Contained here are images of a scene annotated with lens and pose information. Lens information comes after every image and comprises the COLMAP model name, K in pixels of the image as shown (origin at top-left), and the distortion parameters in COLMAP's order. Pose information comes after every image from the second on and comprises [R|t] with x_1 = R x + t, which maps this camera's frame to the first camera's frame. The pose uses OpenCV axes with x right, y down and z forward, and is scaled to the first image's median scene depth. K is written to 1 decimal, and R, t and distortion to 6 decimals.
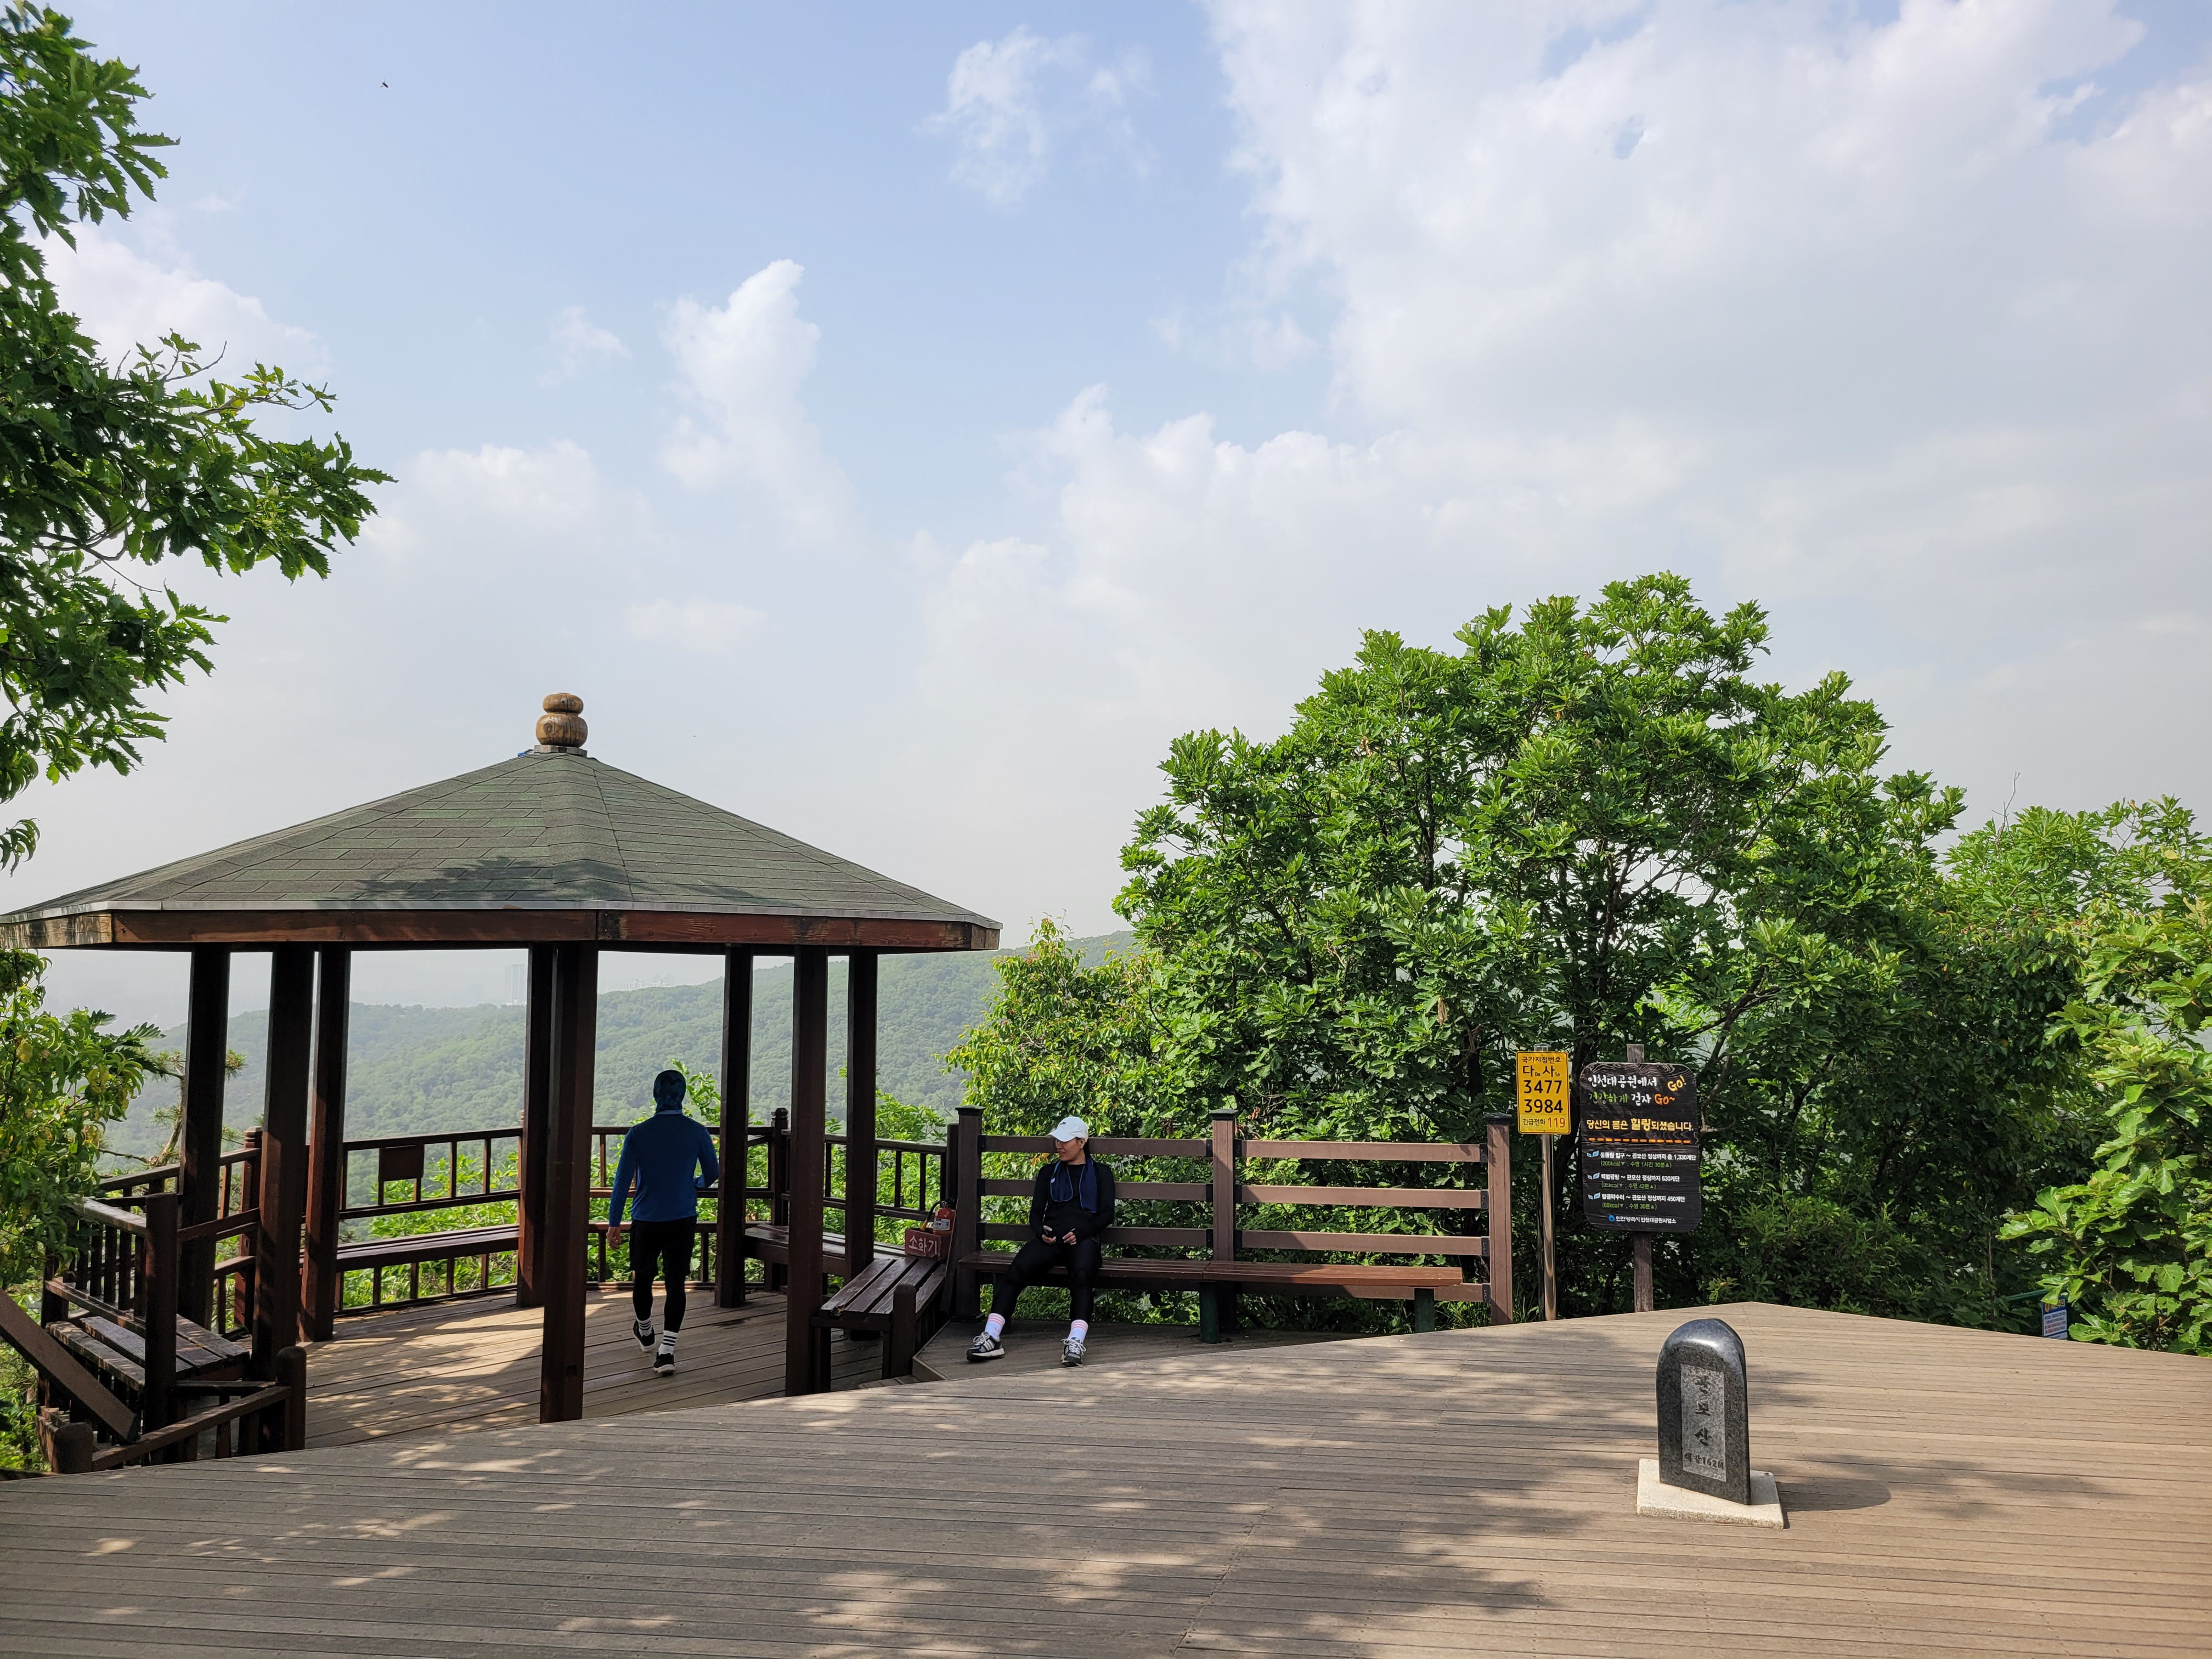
lens RADIAL K [[1648.2, 0, 1107.6], [0, 1648.2, 813.5], [0, 0, 1]] dist [0.046074, -0.035133]
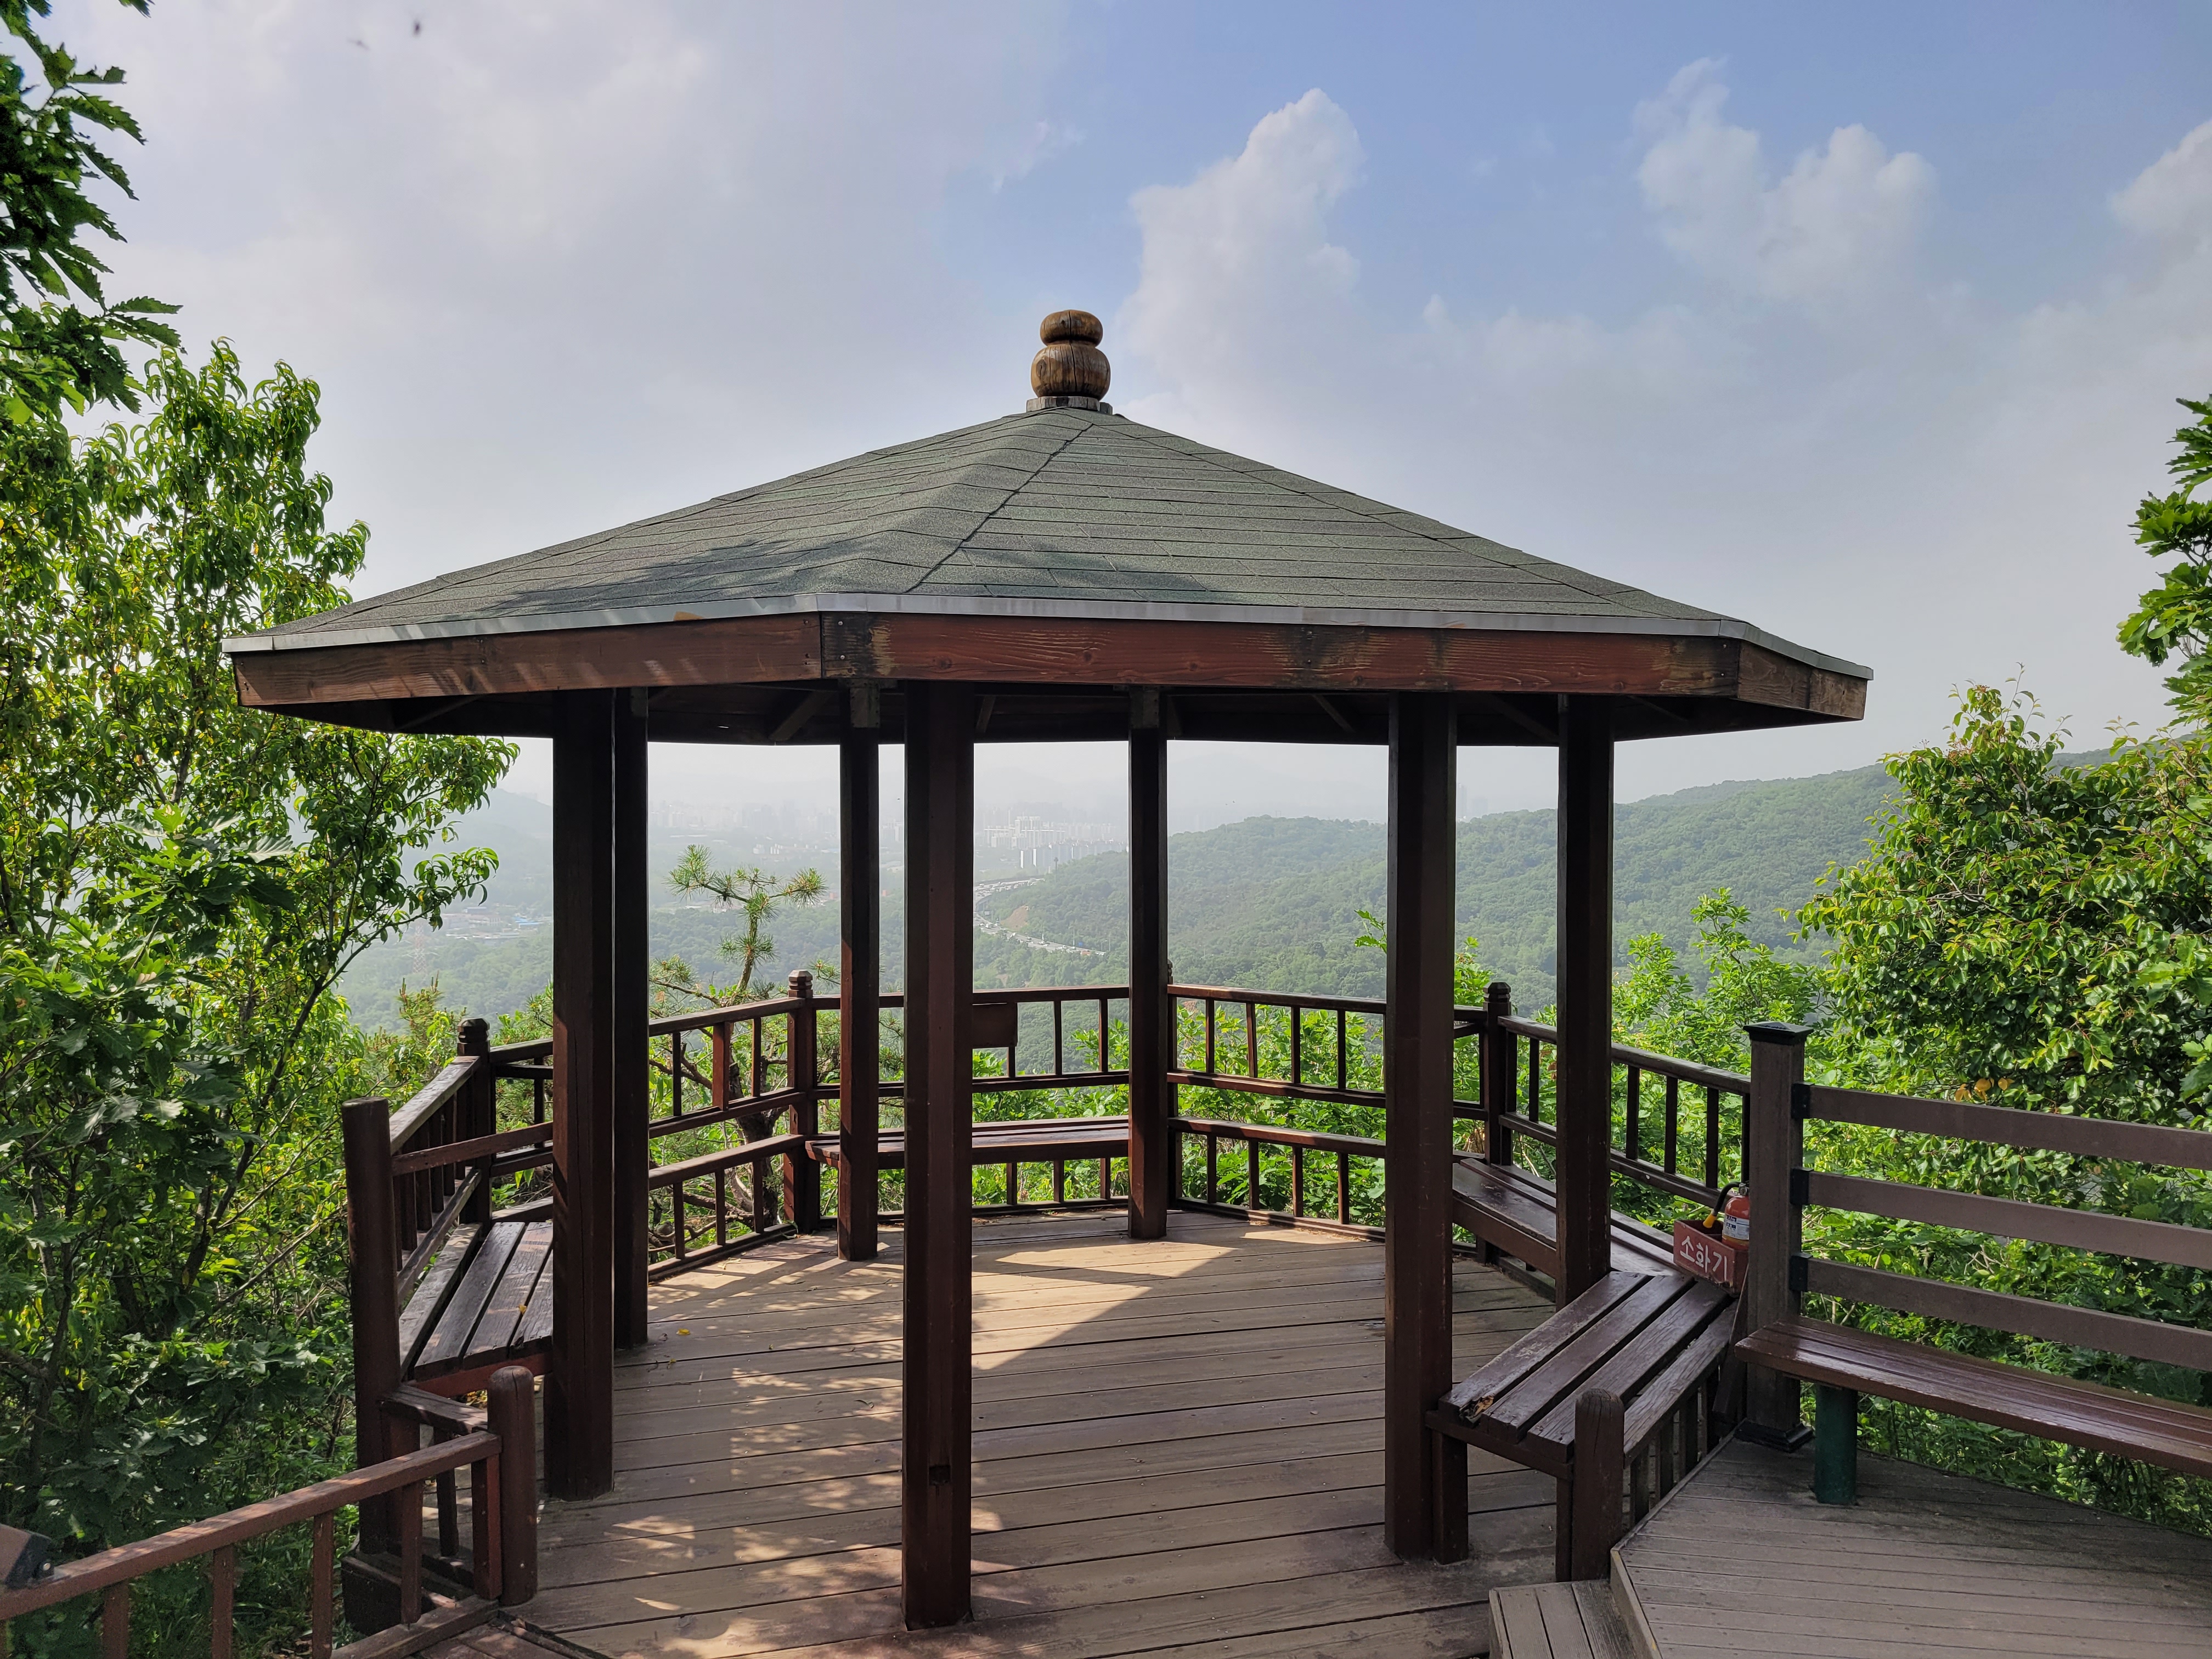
lens RADIAL K [[1648.2, 0, 1099.4], [0, 1648.2, 846.8], [0, 0, 1]] dist [0.046074, -0.035133]
pose [[0.851237, 0.019910, -0.524404, 0.004383], [0.047983, 0.992141, 0.115558, 0.046842], [0.522583, -0.123530, 0.843592, 0.404915]]
